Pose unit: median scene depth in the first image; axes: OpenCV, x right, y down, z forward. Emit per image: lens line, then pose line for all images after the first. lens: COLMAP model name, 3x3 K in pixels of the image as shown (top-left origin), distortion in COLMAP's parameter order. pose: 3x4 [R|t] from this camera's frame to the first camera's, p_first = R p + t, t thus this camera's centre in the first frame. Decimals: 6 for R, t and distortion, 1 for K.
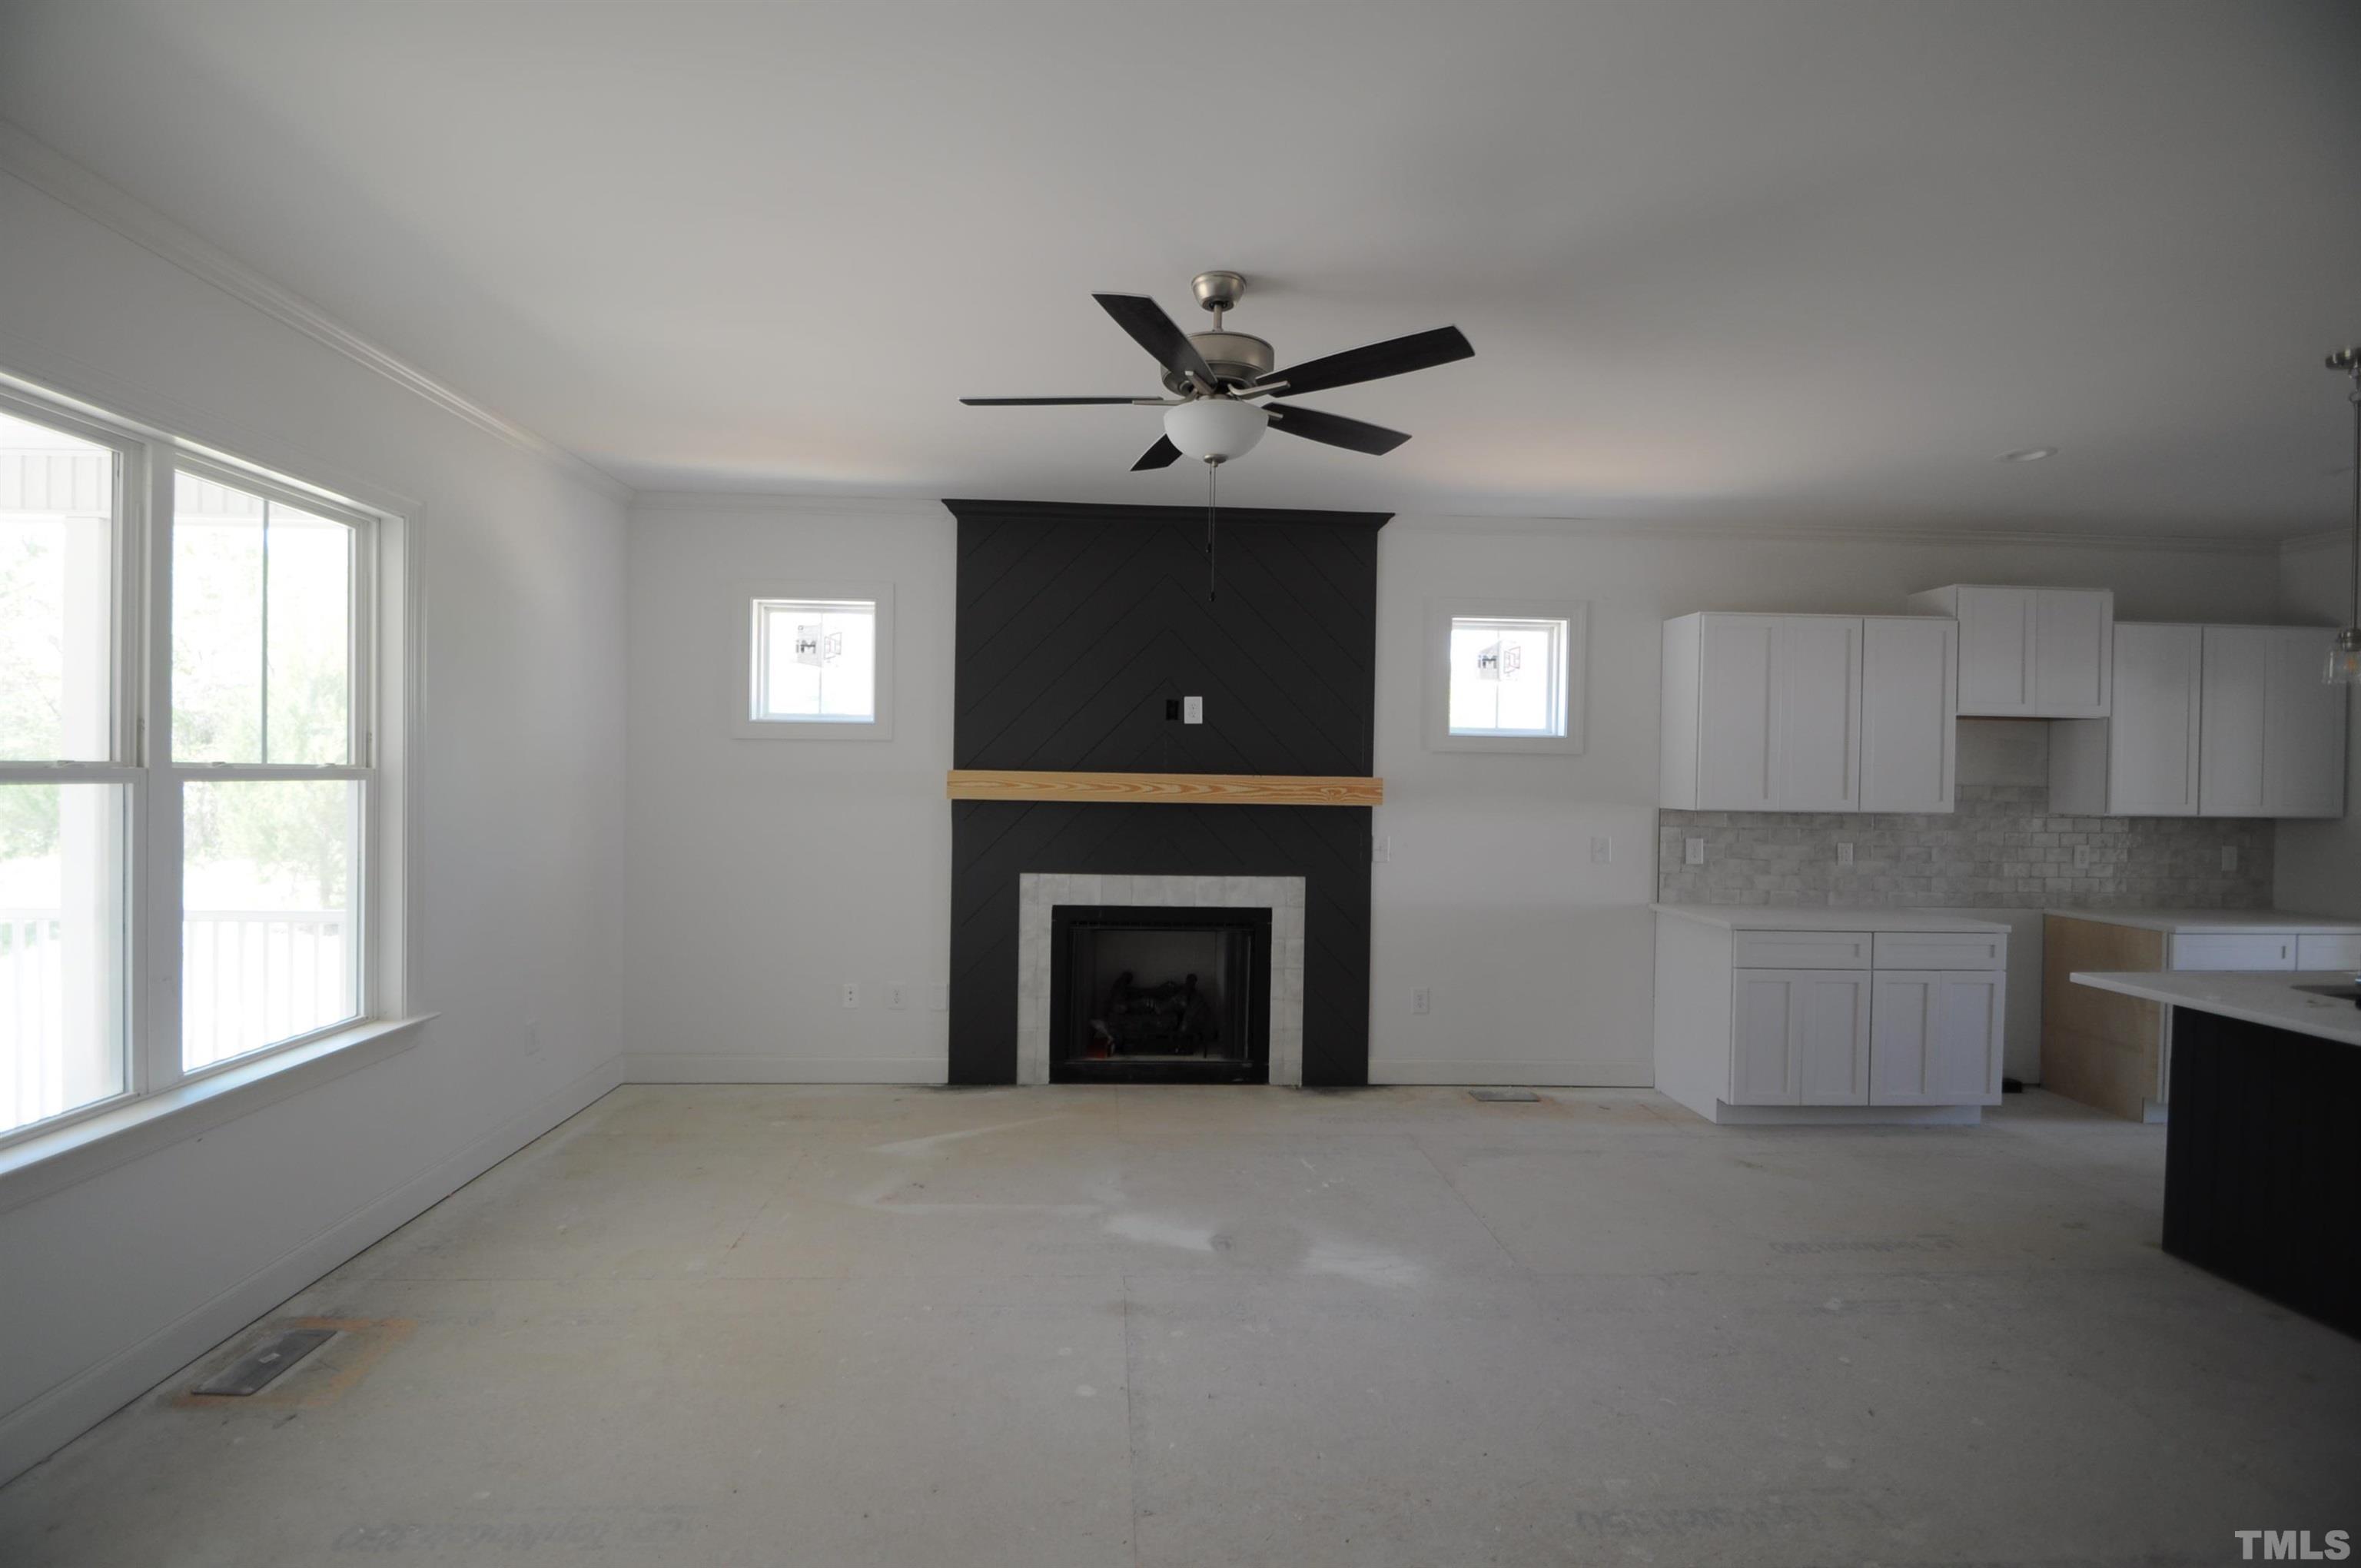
lens RADIAL K [[1043.2, 0, 1134.8], [0, 1043.2, 779.6], [0, 0, 1]] dist [-0.004210, -0.006571]
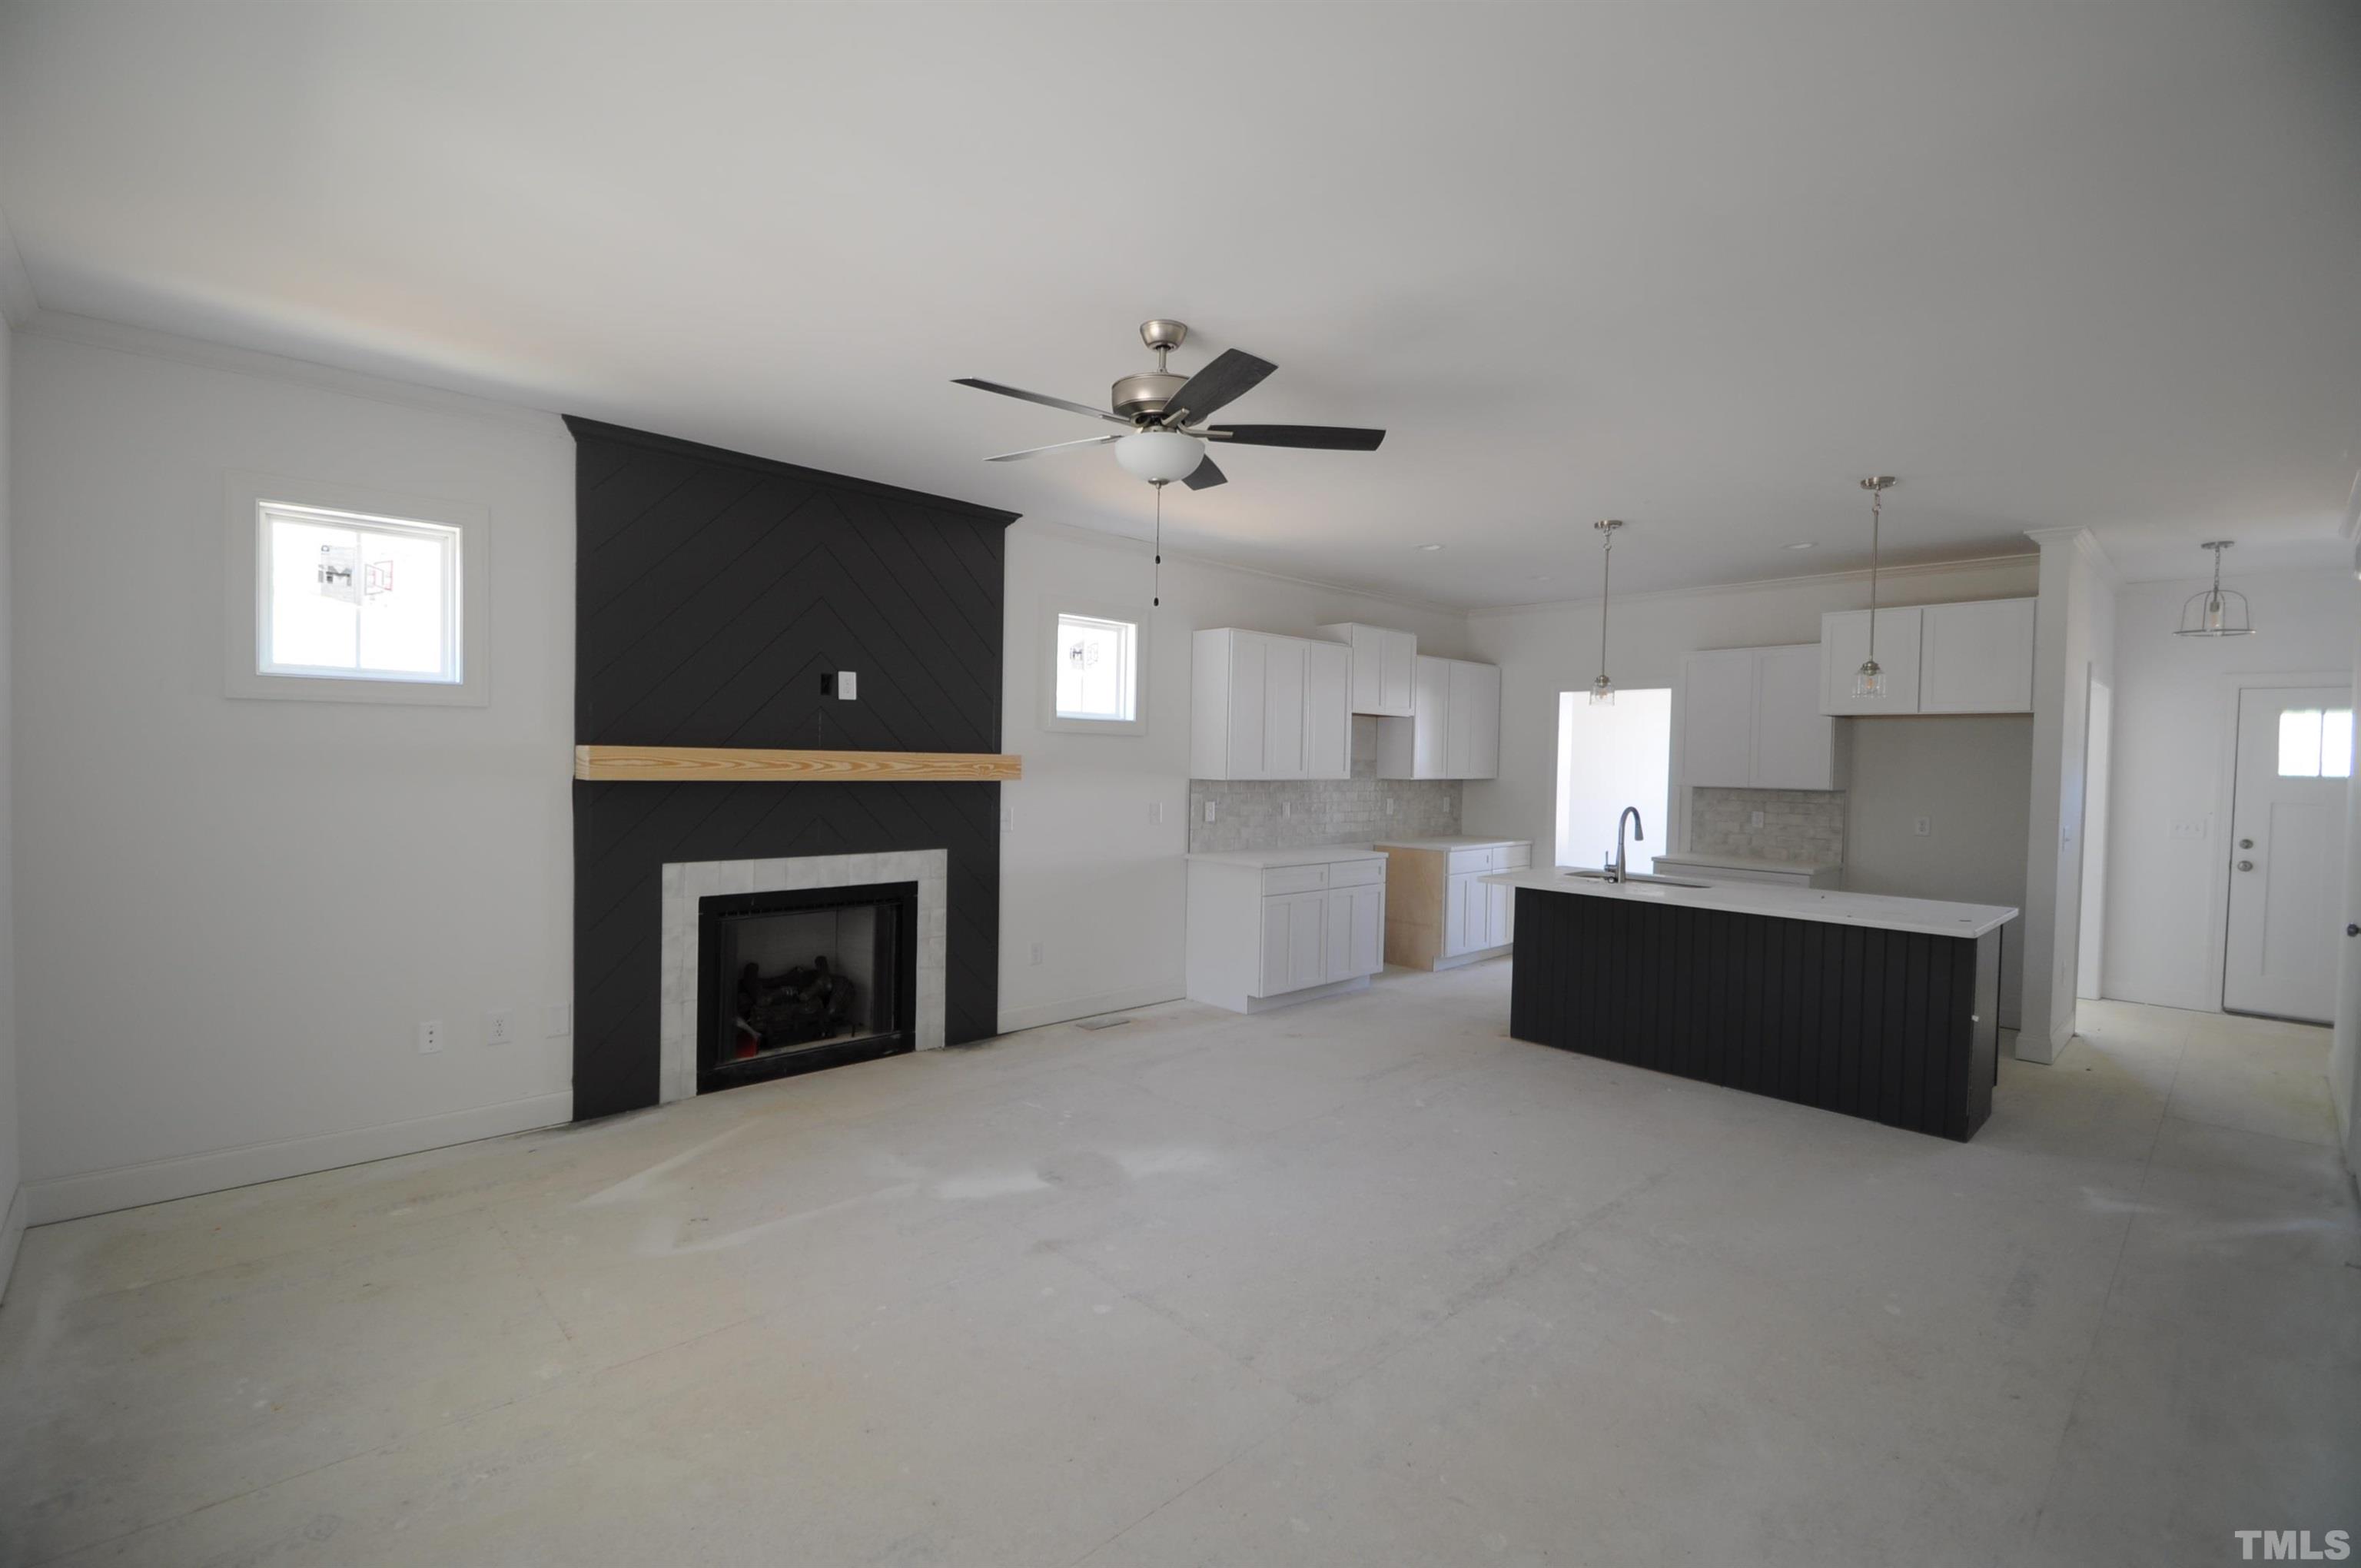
lens RADIAL K [[1043.2, 0, 1163.1], [0, 1043.2, 781.8], [0, 0, 1]] dist [-0.004210, -0.006571]
pose [[0.750871, -0.016807, 0.660235, -0.367498], [-0.002596, 0.999593, 0.028397, -0.004891], [-0.660444, -0.023037, 0.750522, 0.067128]]
